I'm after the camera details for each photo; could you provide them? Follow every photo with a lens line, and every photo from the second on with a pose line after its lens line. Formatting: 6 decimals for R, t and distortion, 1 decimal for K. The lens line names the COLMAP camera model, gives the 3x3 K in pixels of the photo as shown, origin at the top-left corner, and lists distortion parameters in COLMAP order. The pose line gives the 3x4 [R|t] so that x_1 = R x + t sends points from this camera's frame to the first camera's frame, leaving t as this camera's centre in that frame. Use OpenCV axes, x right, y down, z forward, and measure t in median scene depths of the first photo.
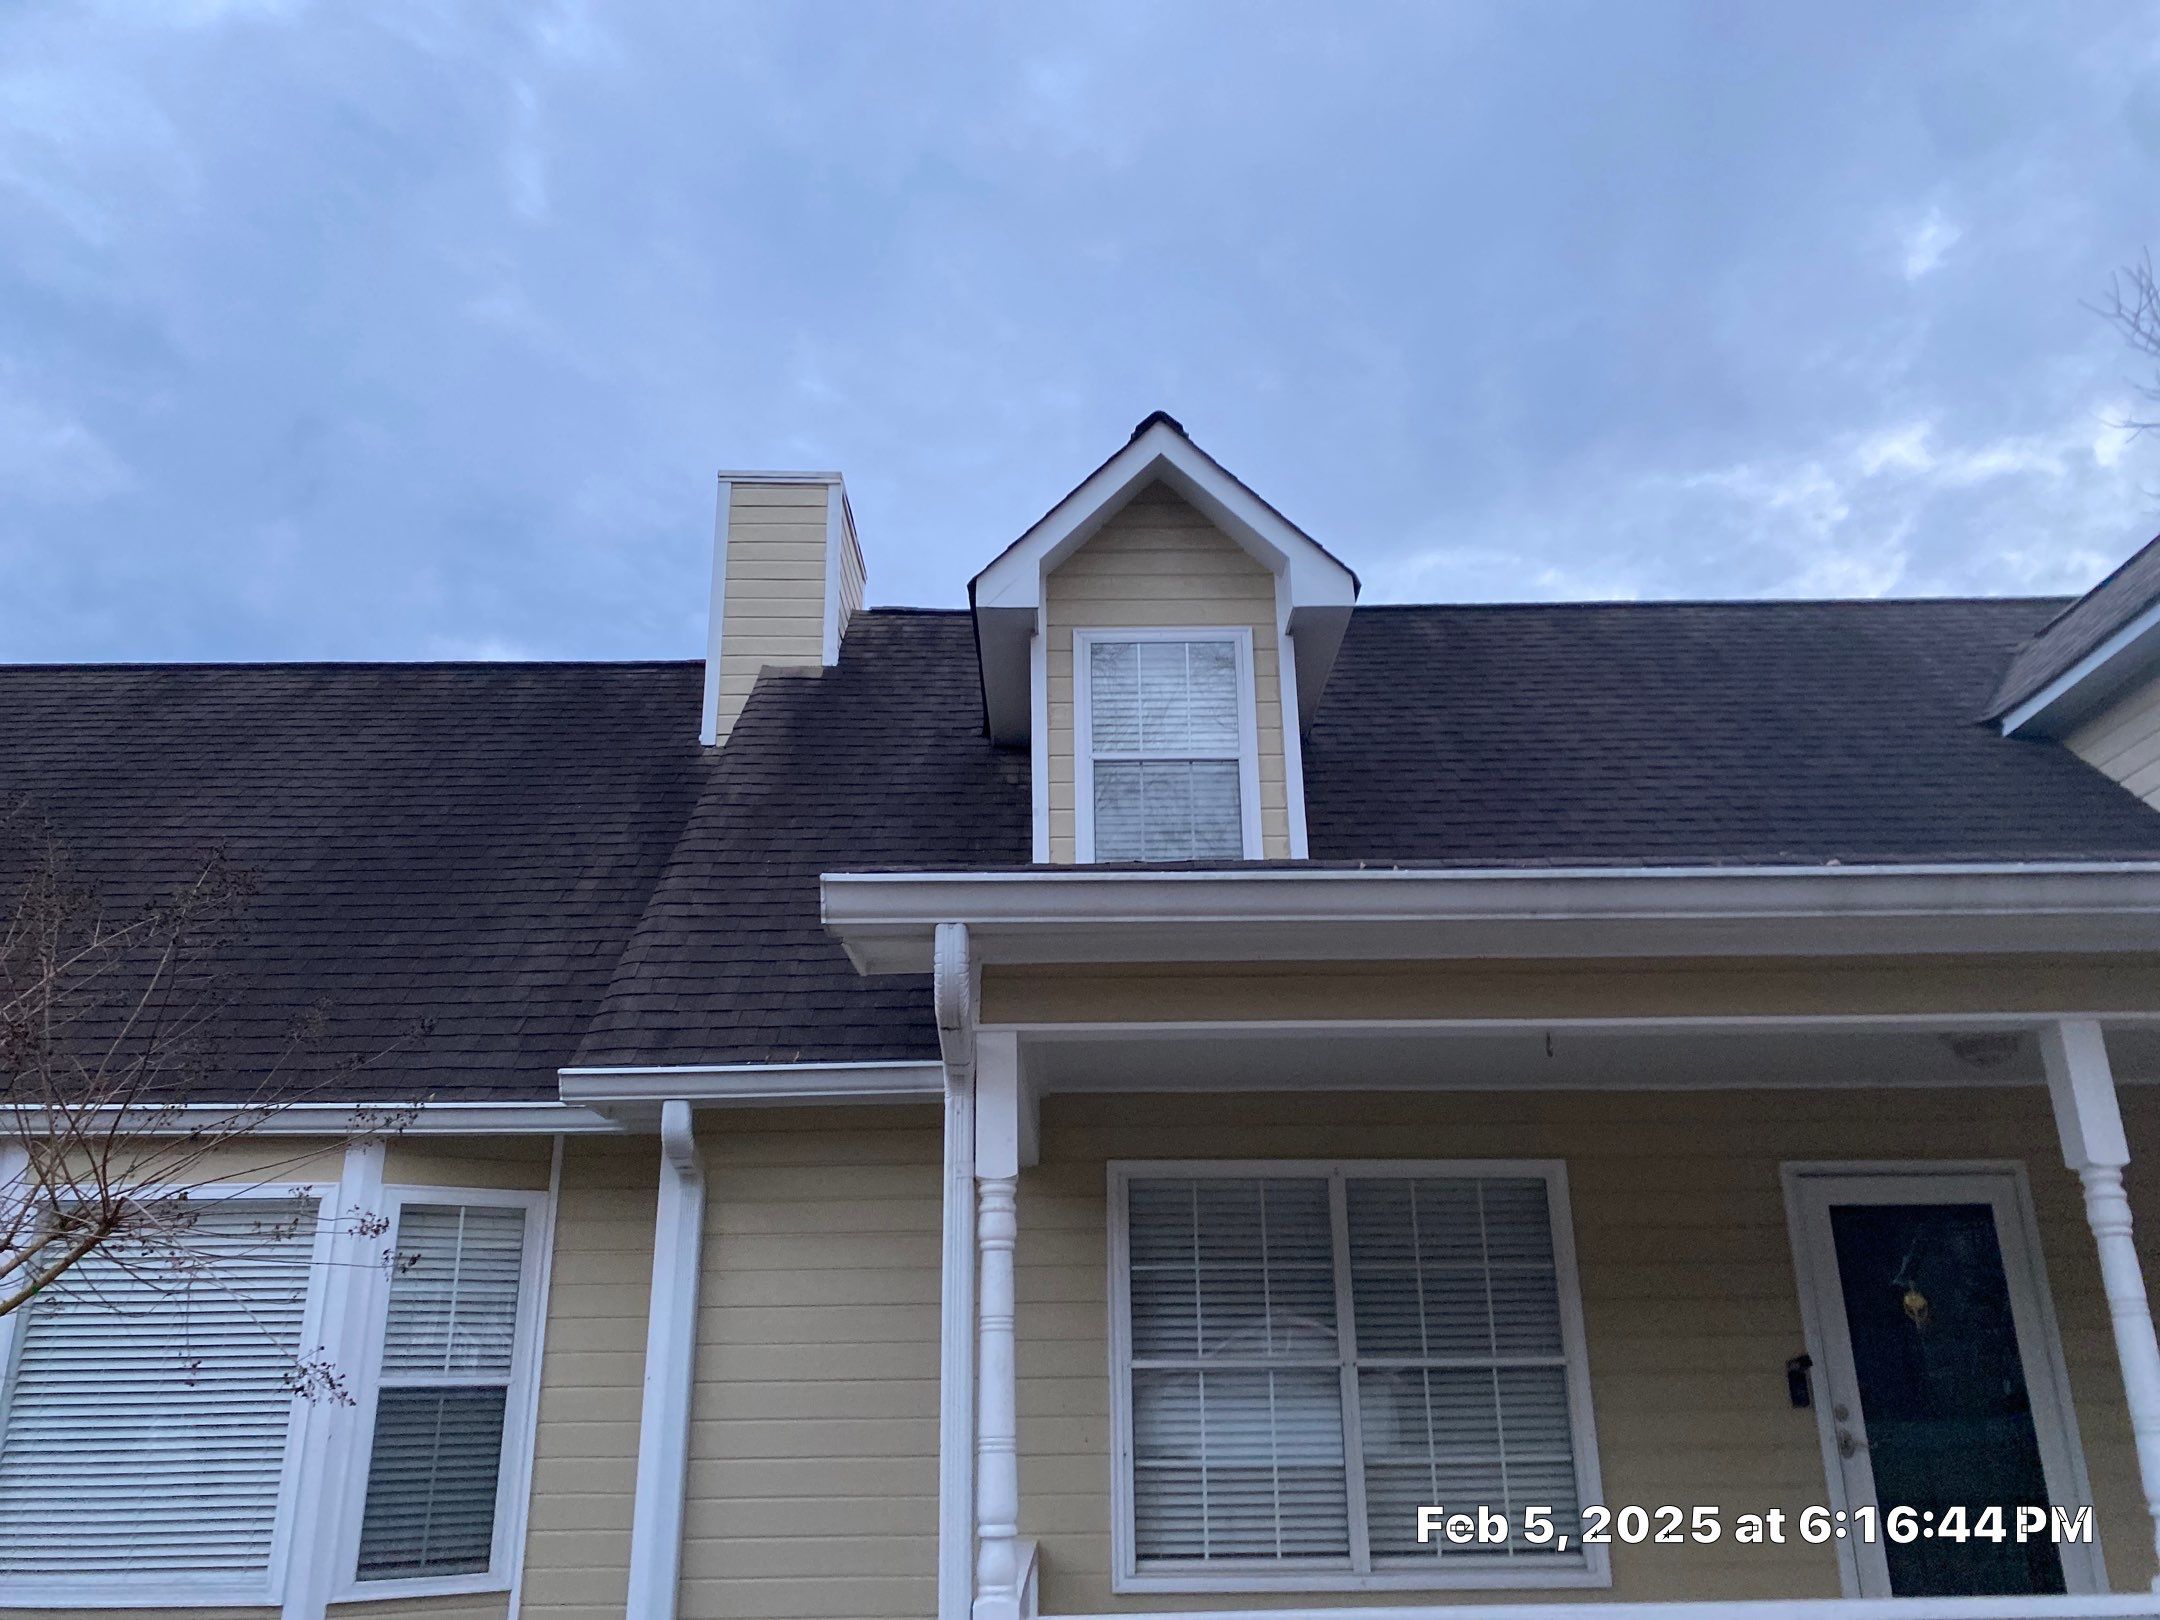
lens RADIAL K [[1629.2, 0, 1089.6], [0, 1629.2, 827.4], [0, 0, 1]] dist [0.056696, -0.079892]
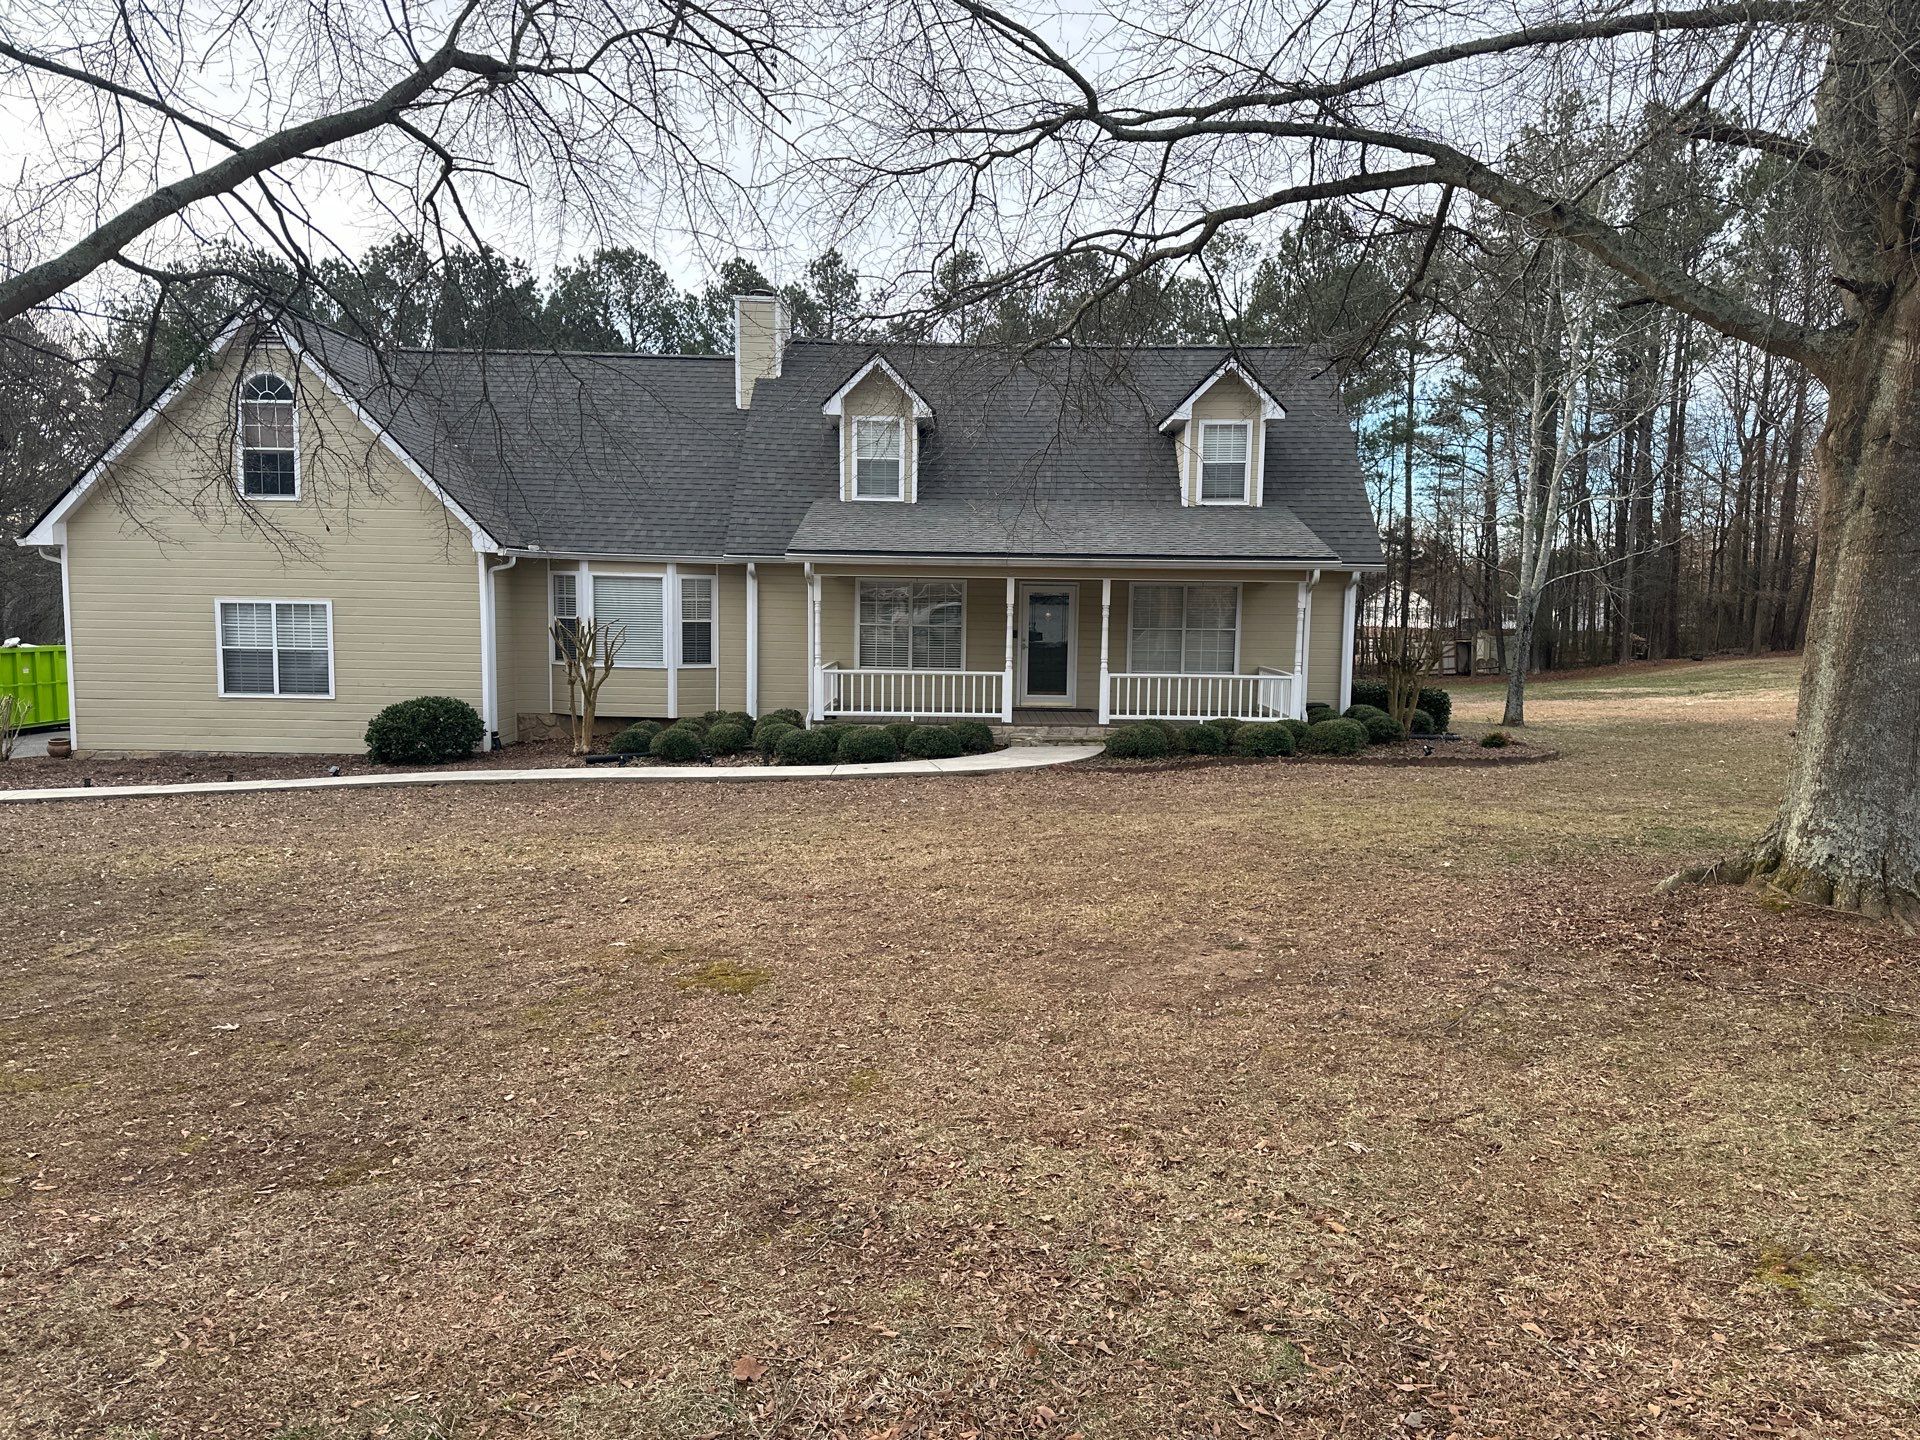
lens RADIAL K [[1448.1, 0, 971.0], [0, 1448.1, 726.7], [0, 0, 1]] dist [0.056696, -0.079892]
pose [[0.999349, 0.033007, -0.014581, 0.353653], [-0.023812, 0.906835, 0.420813, -0.955218], [0.027113, -0.420192, 0.907030, -2.354321]]
